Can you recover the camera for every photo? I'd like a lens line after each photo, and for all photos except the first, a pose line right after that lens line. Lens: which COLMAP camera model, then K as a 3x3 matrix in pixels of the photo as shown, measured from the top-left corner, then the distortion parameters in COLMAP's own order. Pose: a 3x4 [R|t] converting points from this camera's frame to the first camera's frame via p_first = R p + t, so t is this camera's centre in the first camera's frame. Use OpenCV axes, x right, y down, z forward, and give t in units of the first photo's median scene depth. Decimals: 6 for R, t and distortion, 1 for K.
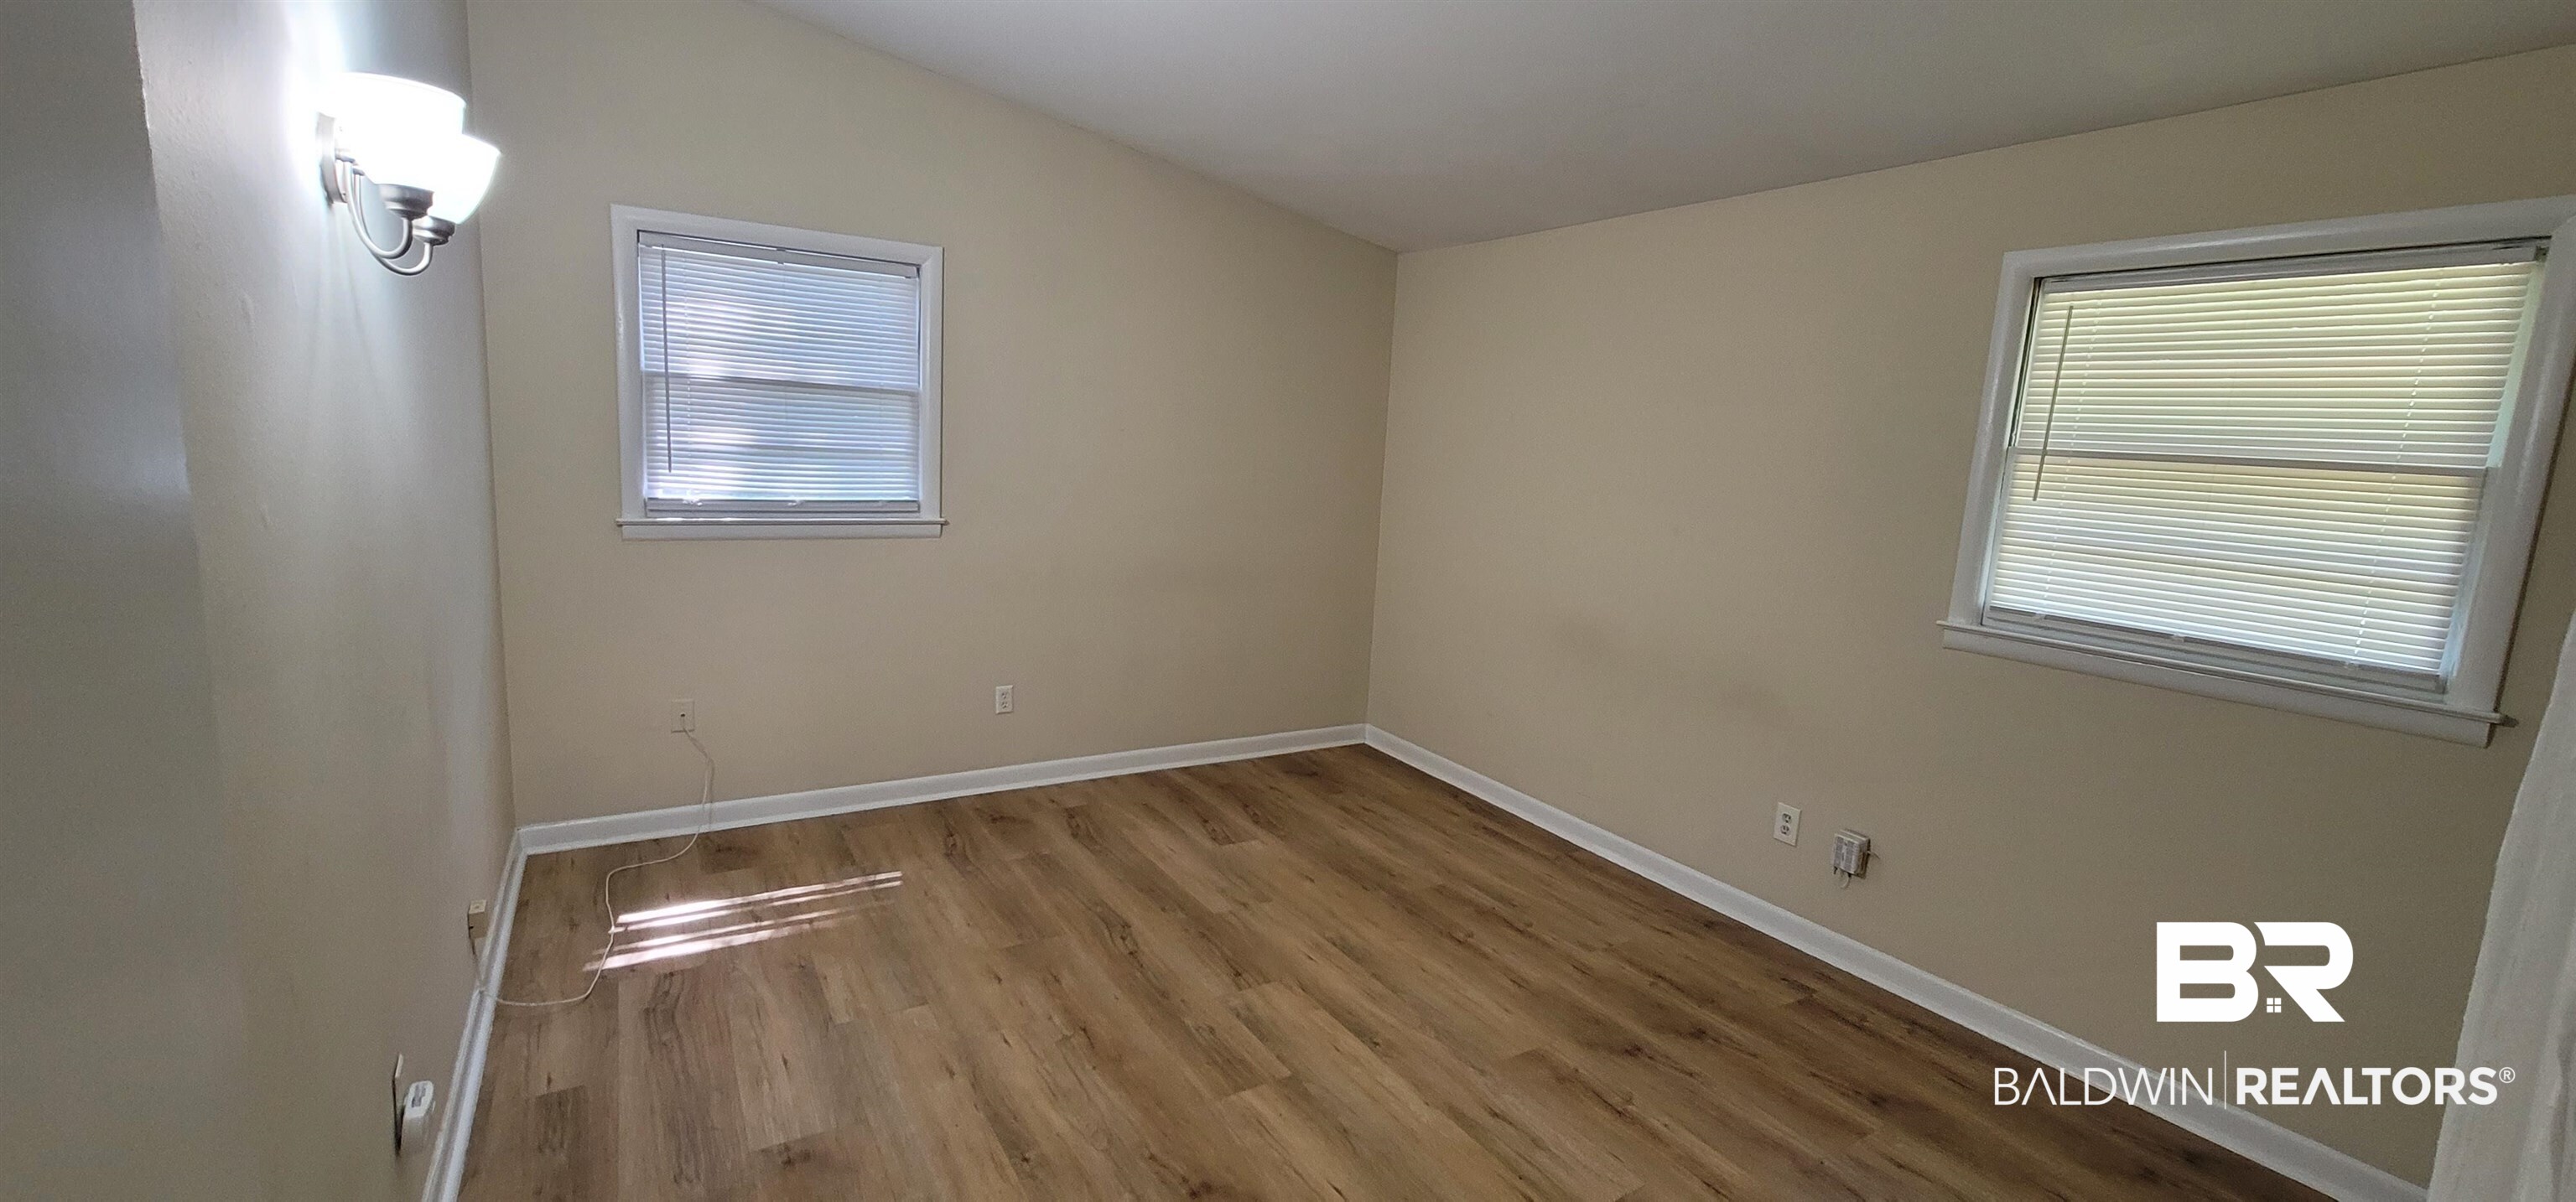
lens RADIAL K [[1048.8, 0, 1293.7], [0, 1048.8, 600.1], [0, 0, 1]] dist [-0.001314, -0.000184]
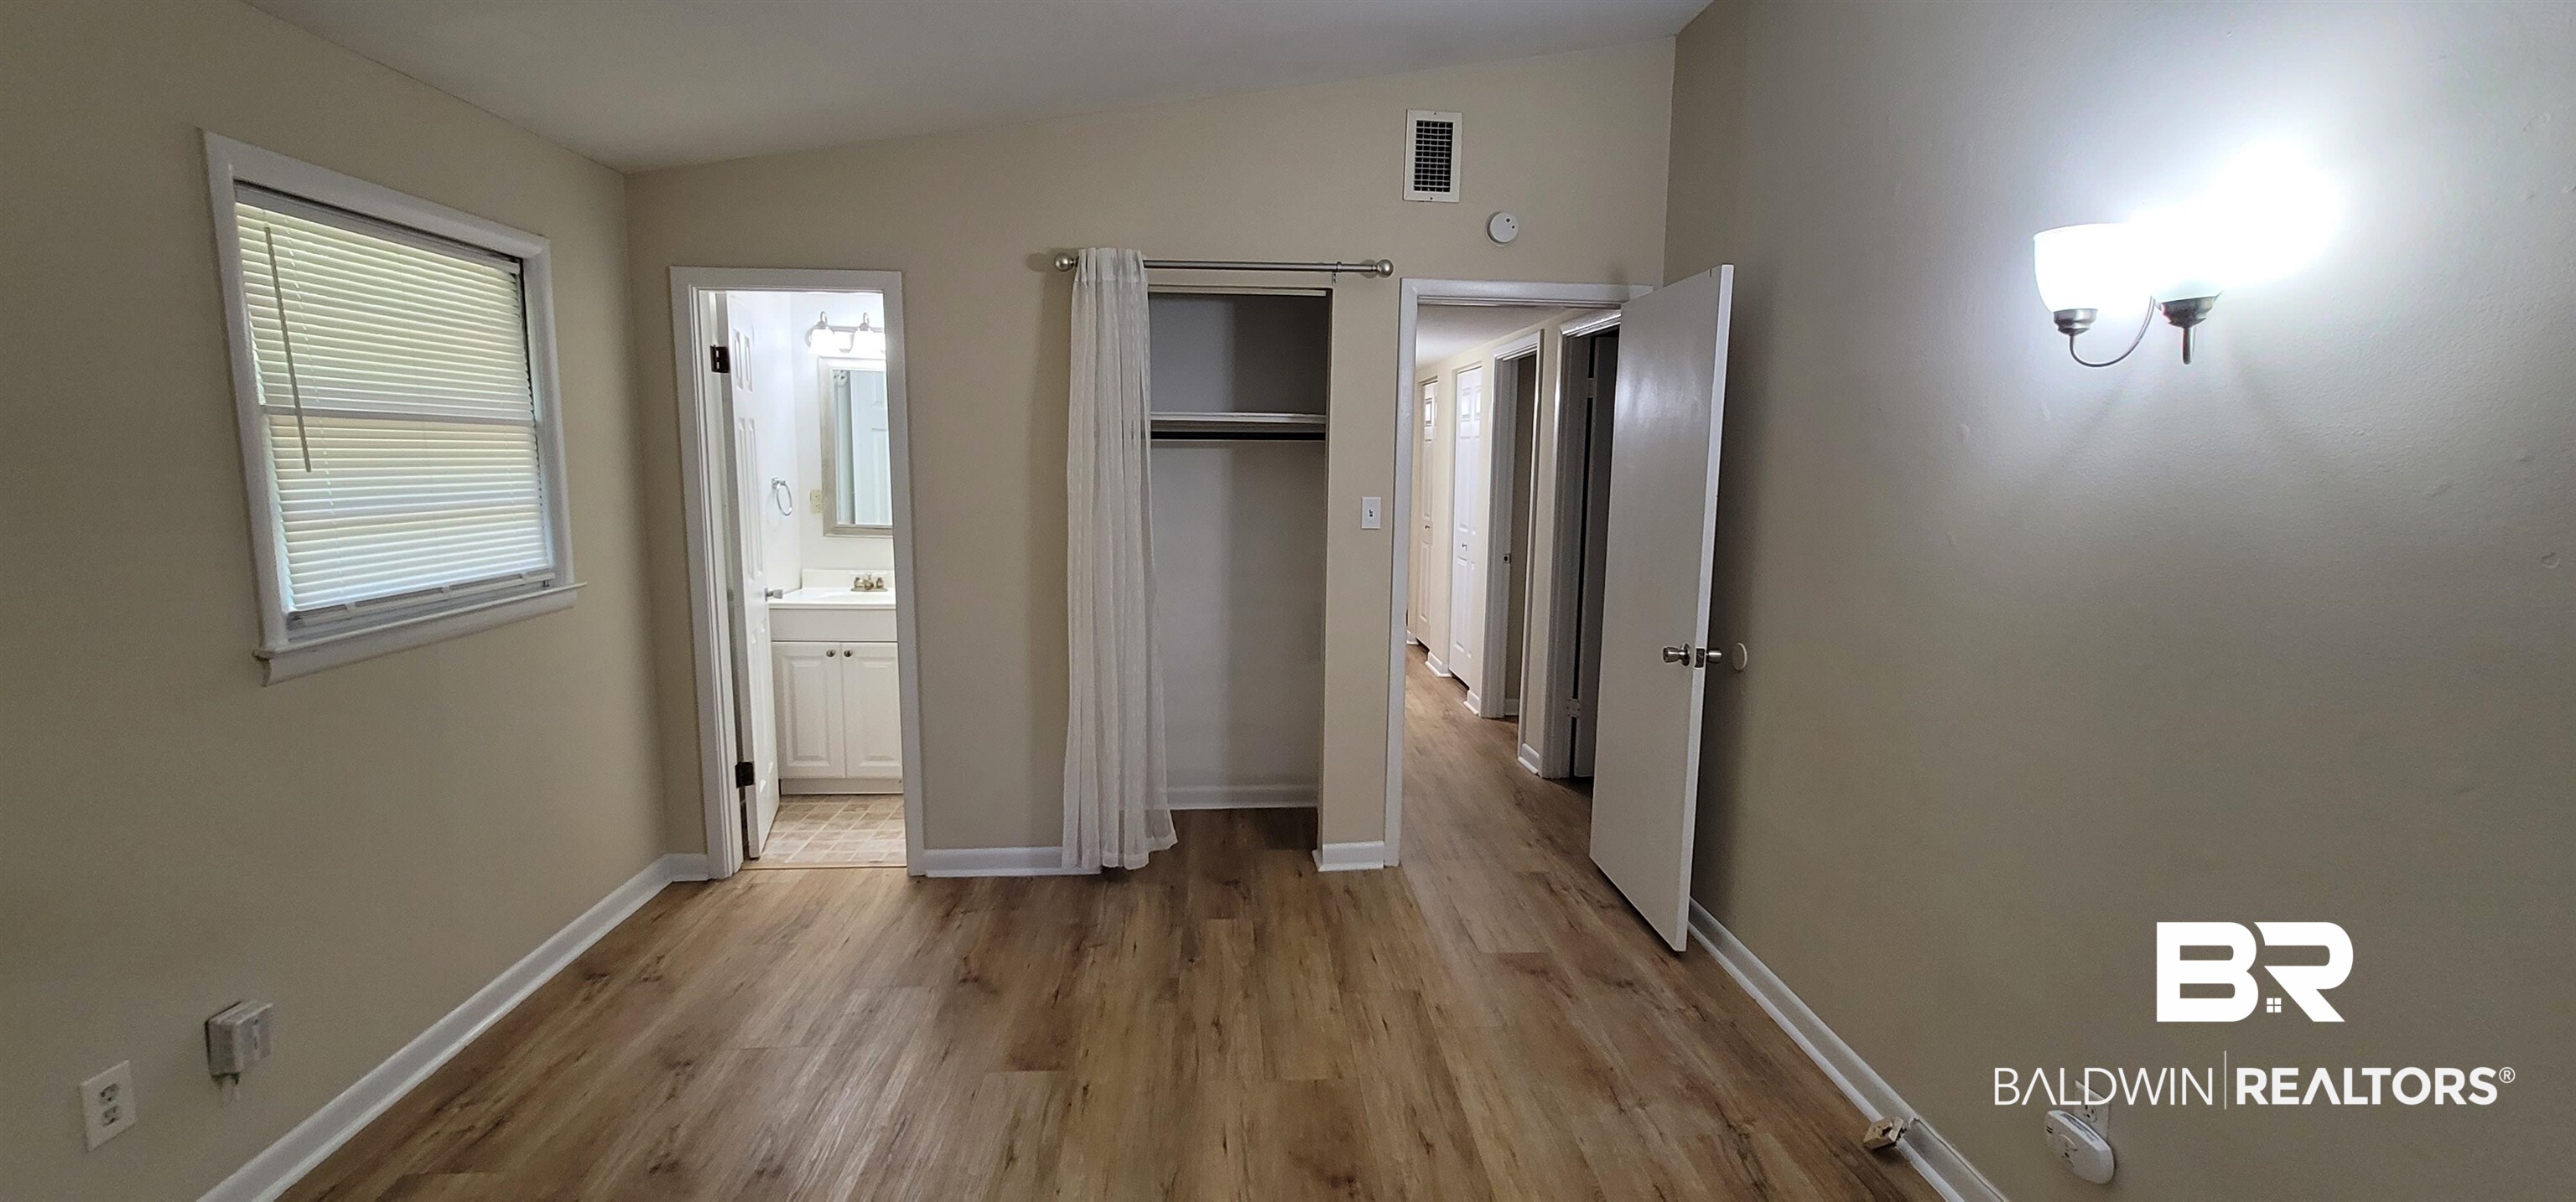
lens RADIAL K [[1048.8, 0, 1281.9], [0, 1048.8, 594.2], [0, 0, 1]] dist [-0.001314, -0.000184]
pose [[-0.874623, -0.132520, 0.466339, -0.337358], [0.012306, 0.955537, 0.294616, -0.231068], [-0.484647, 0.263416, -0.834104, 1.321402]]
